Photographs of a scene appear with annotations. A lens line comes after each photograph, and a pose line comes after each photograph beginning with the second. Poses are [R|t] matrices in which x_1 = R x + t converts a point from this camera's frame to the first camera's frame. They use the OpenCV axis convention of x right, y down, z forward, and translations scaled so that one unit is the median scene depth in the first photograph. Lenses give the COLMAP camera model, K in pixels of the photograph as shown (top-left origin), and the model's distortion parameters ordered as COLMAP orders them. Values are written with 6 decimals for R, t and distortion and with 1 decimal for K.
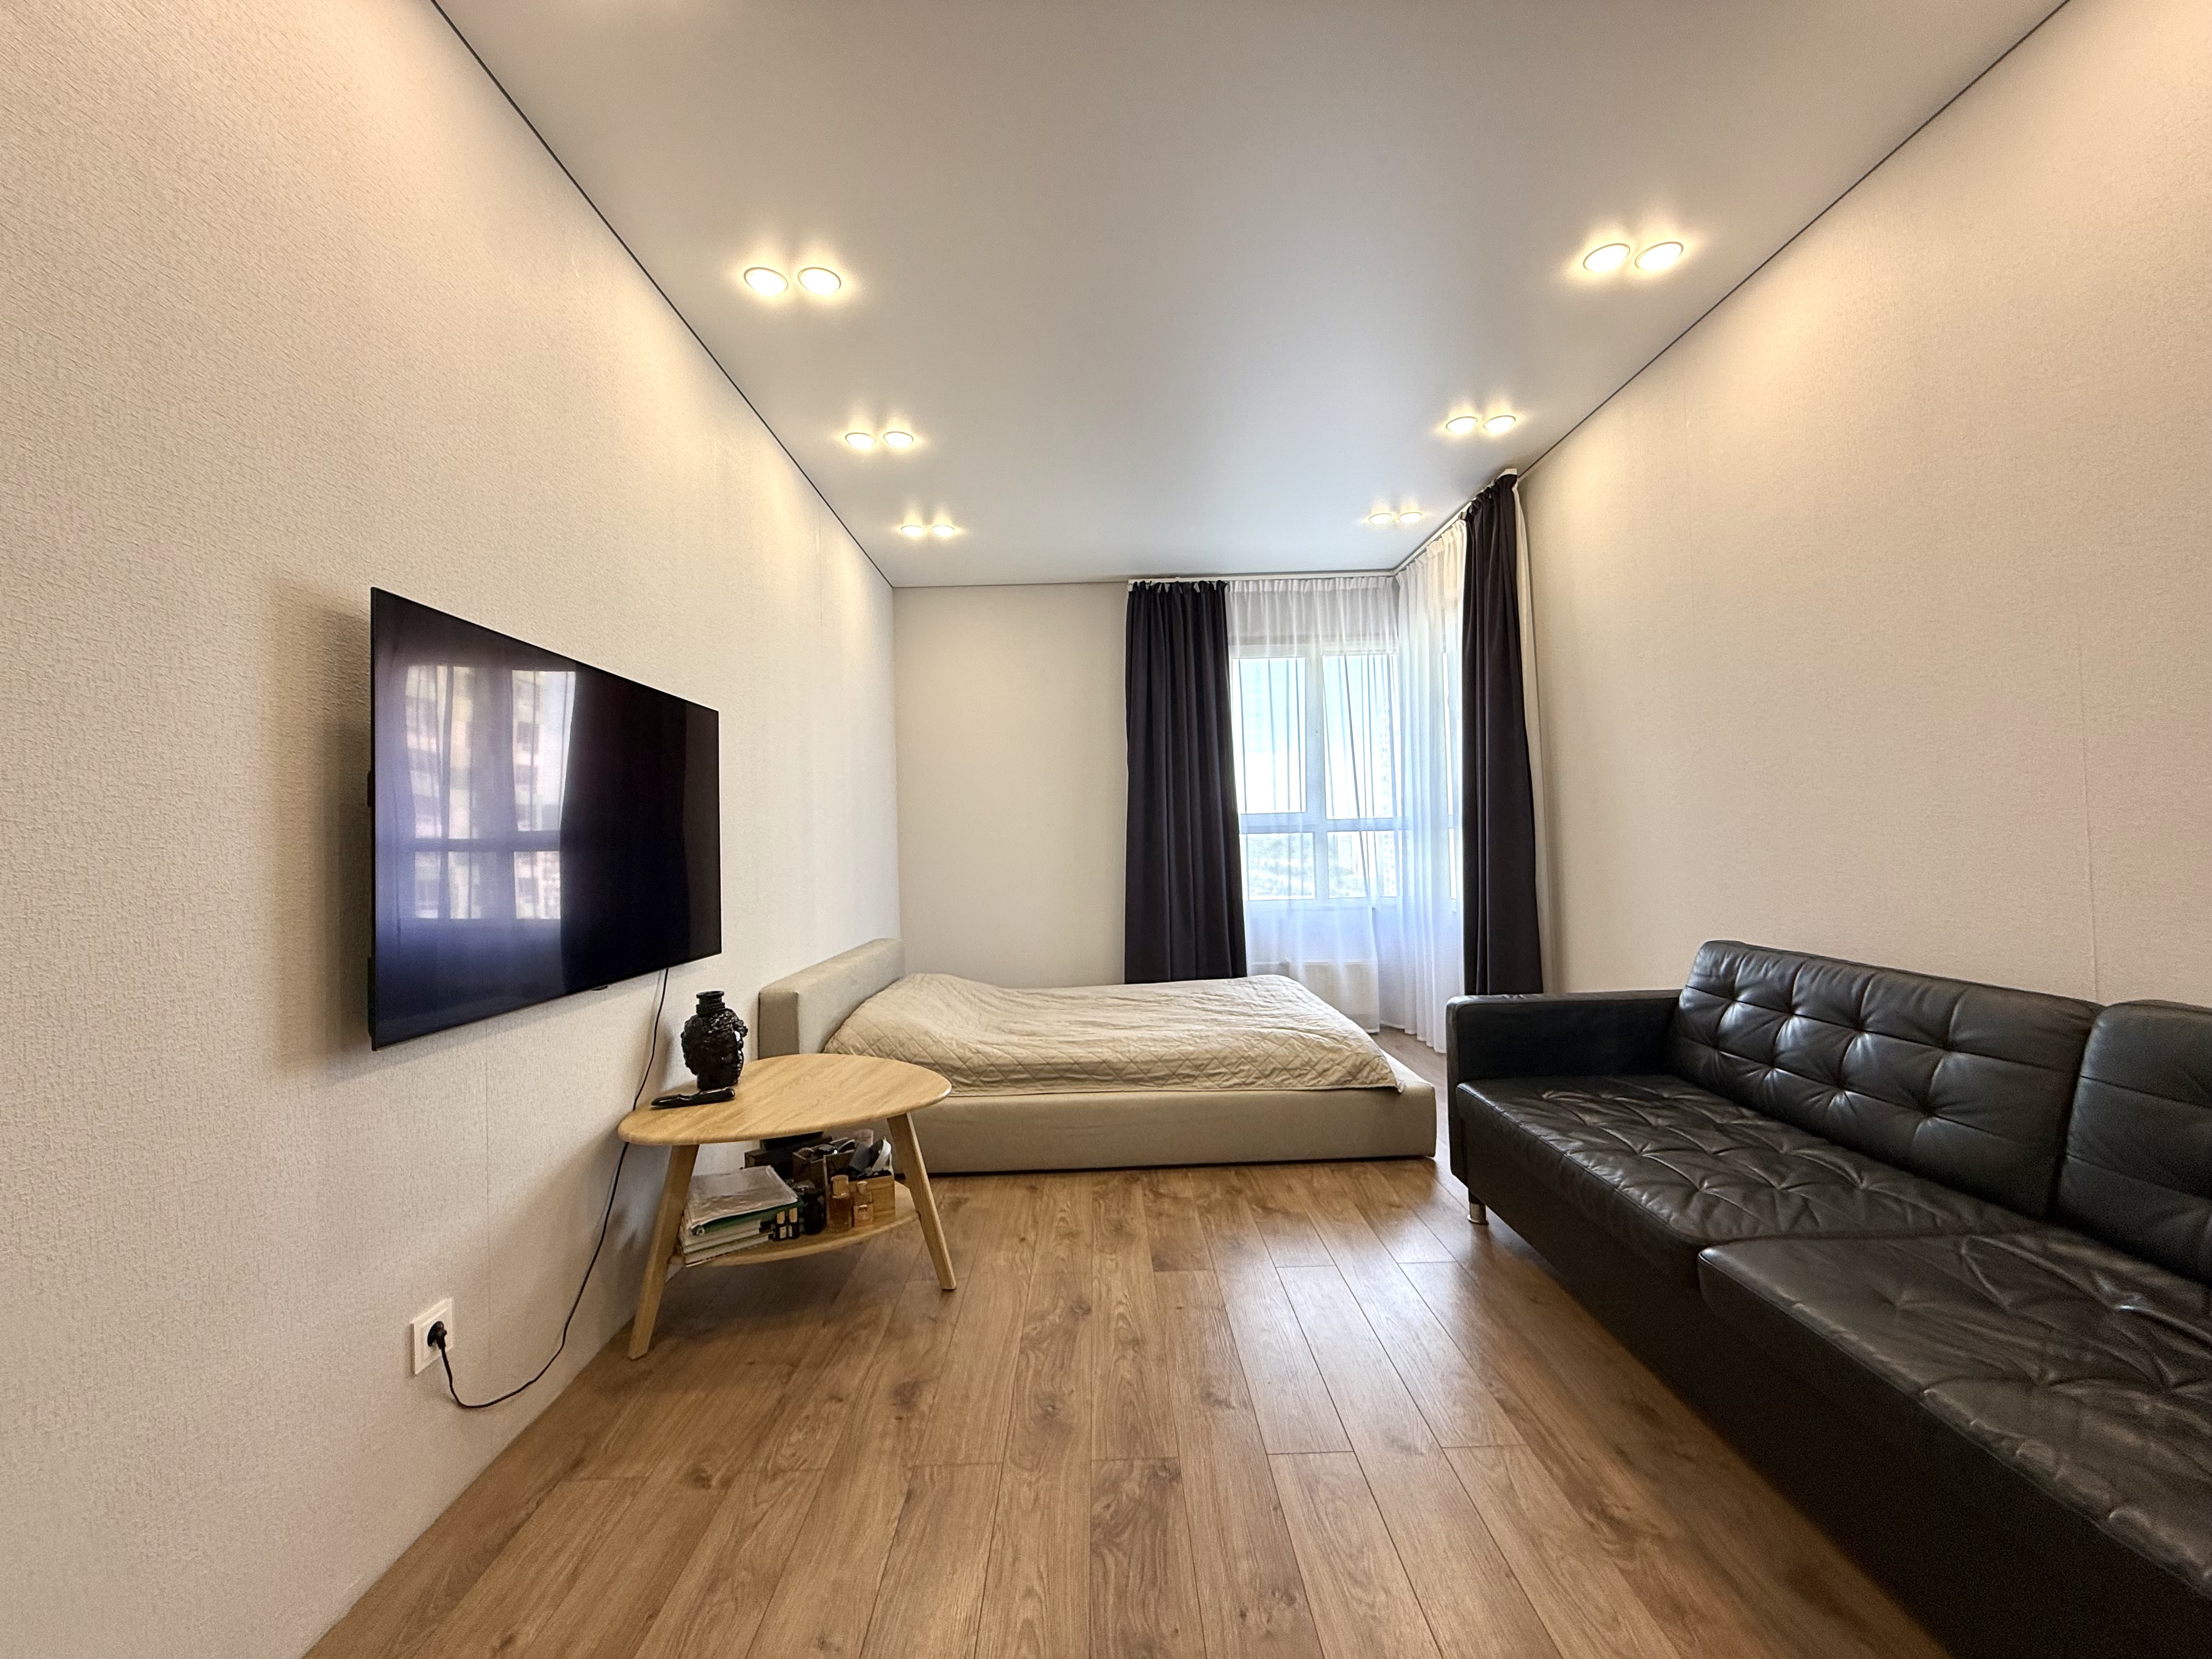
lens RADIAL K [[878.9, 0, 1106.0], [0, 878.9, 829.5], [0, 0, 1]] dist [-0.001169, -0.000080]
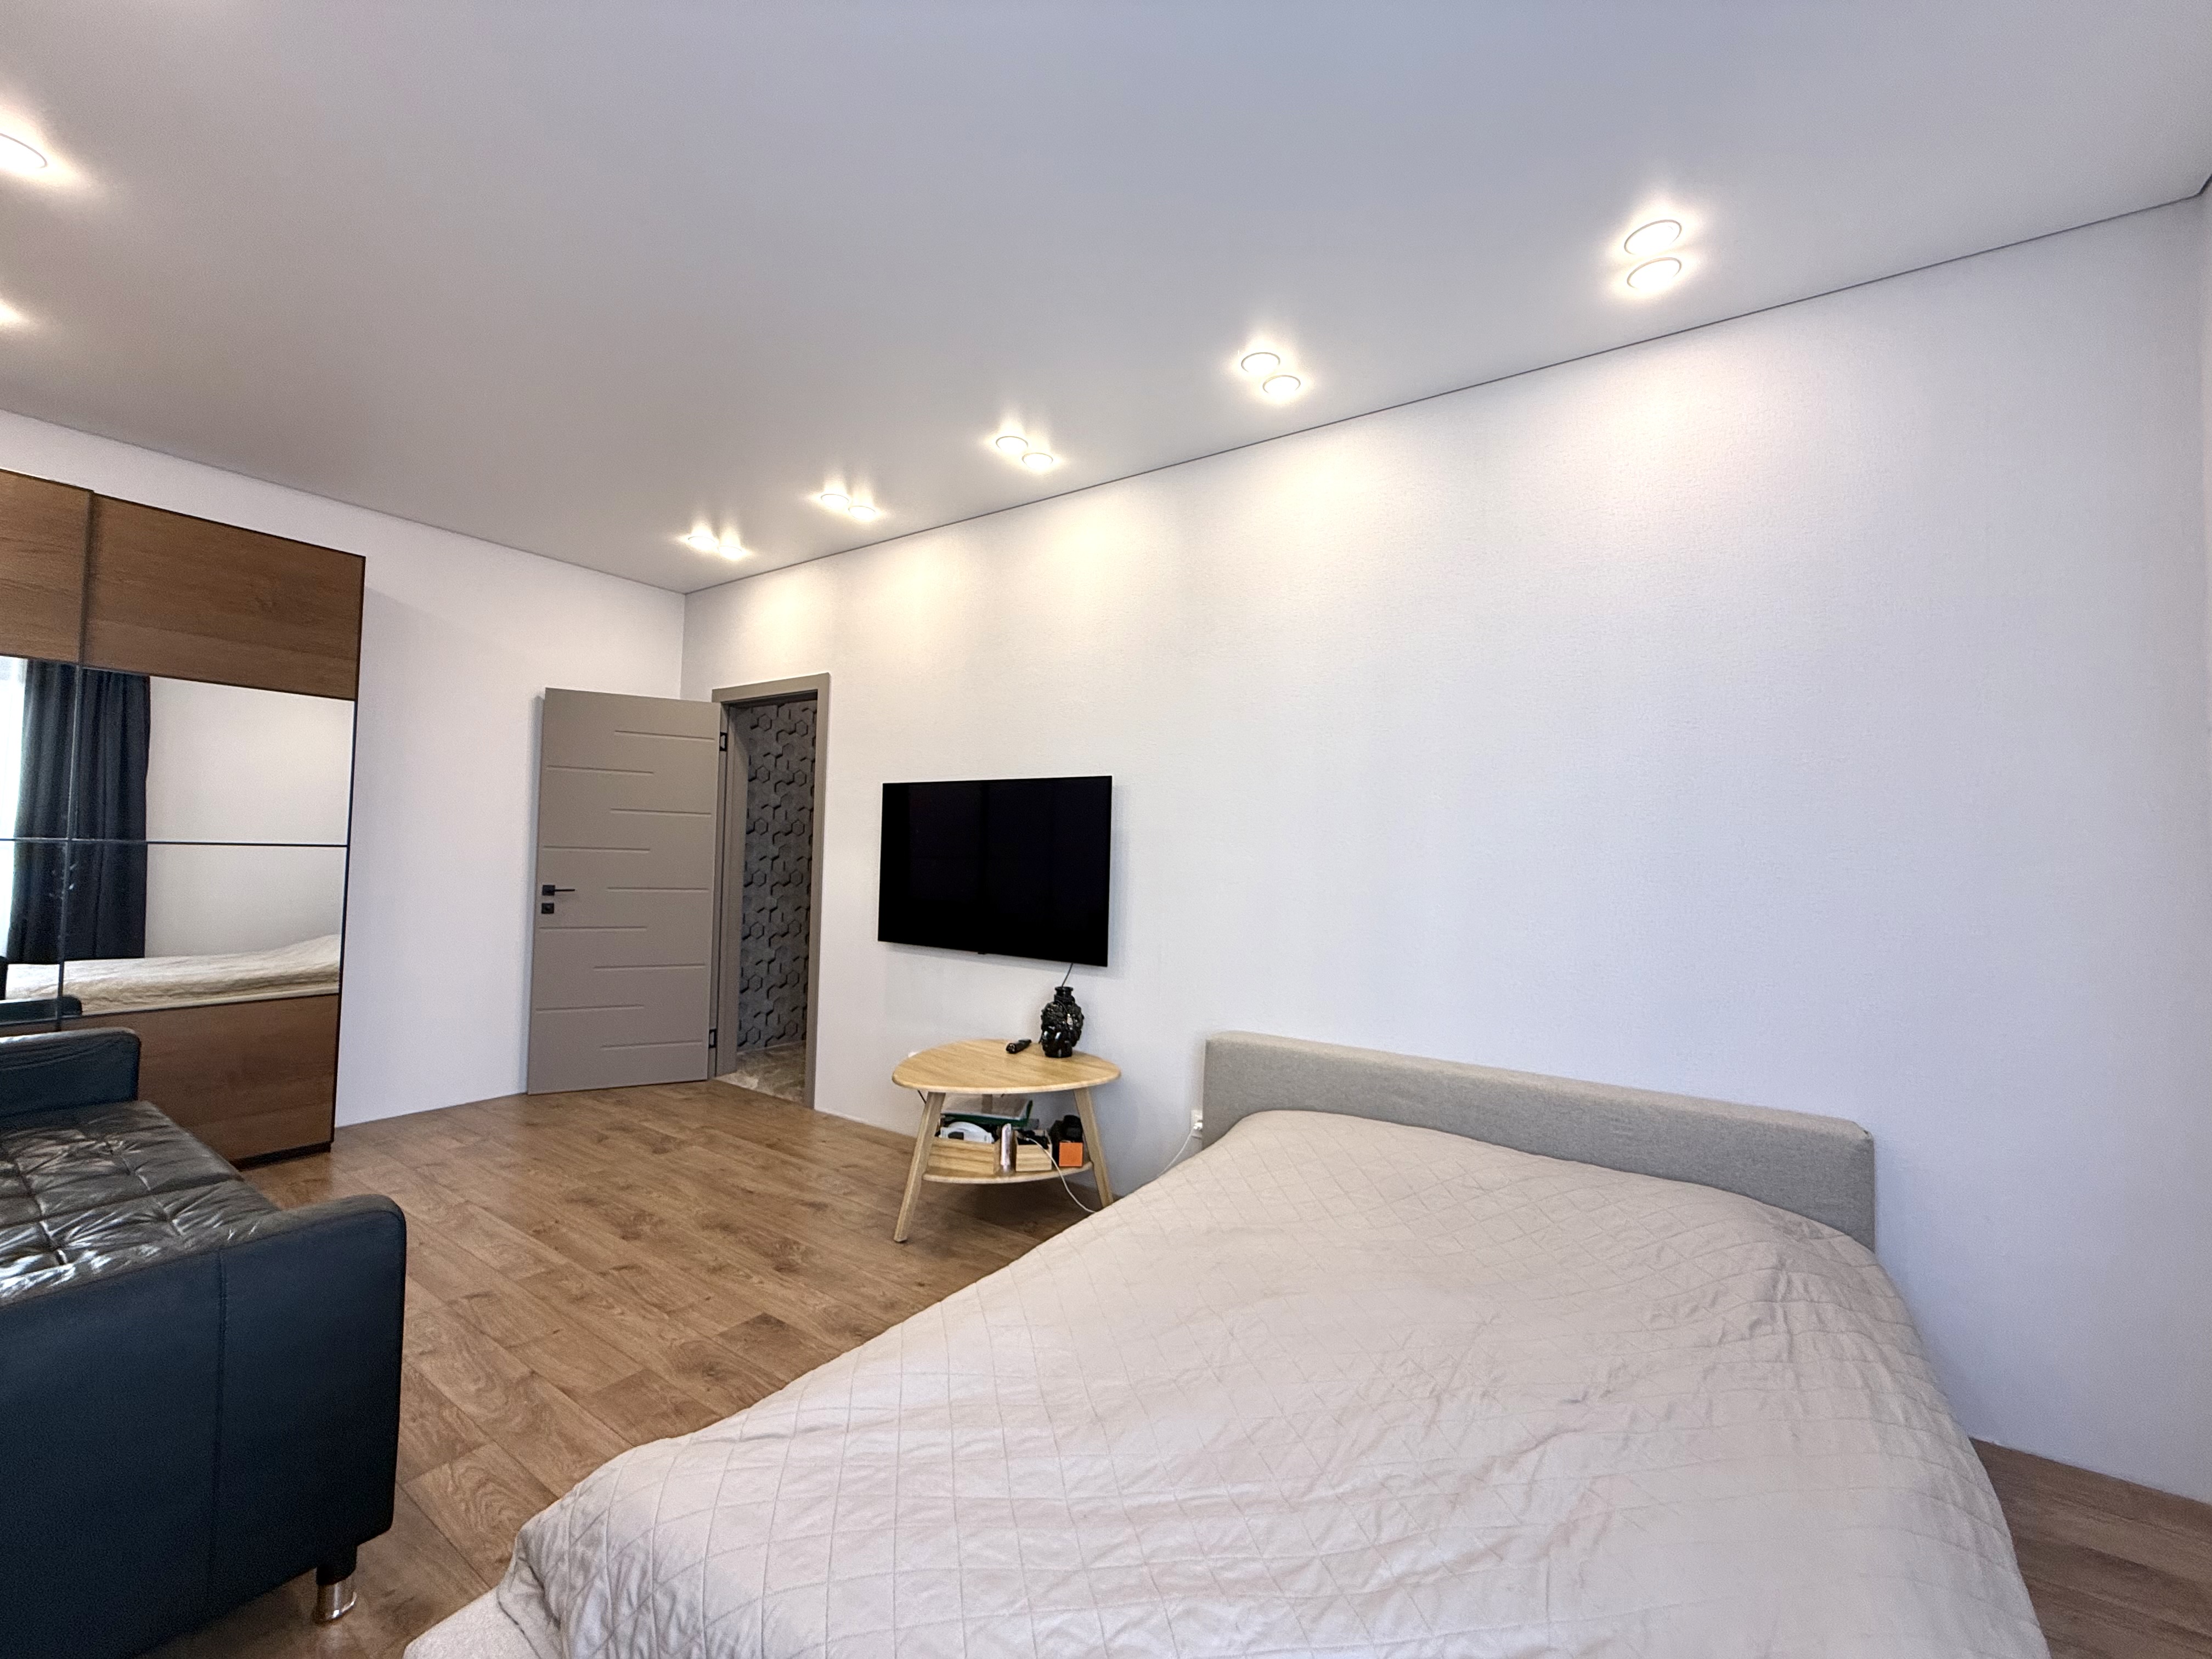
lens RADIAL K [[878.9, 0, 1106.0], [0, 878.9, 829.5], [0, 0, 1]] dist [-0.001169, -0.000080]
pose [[-0.572099, -0.009838, -0.820126, 0.835356], [0.010785, 0.999751, -0.019516, -0.044805], [0.820114, -0.020010, -0.571851, 2.388847]]
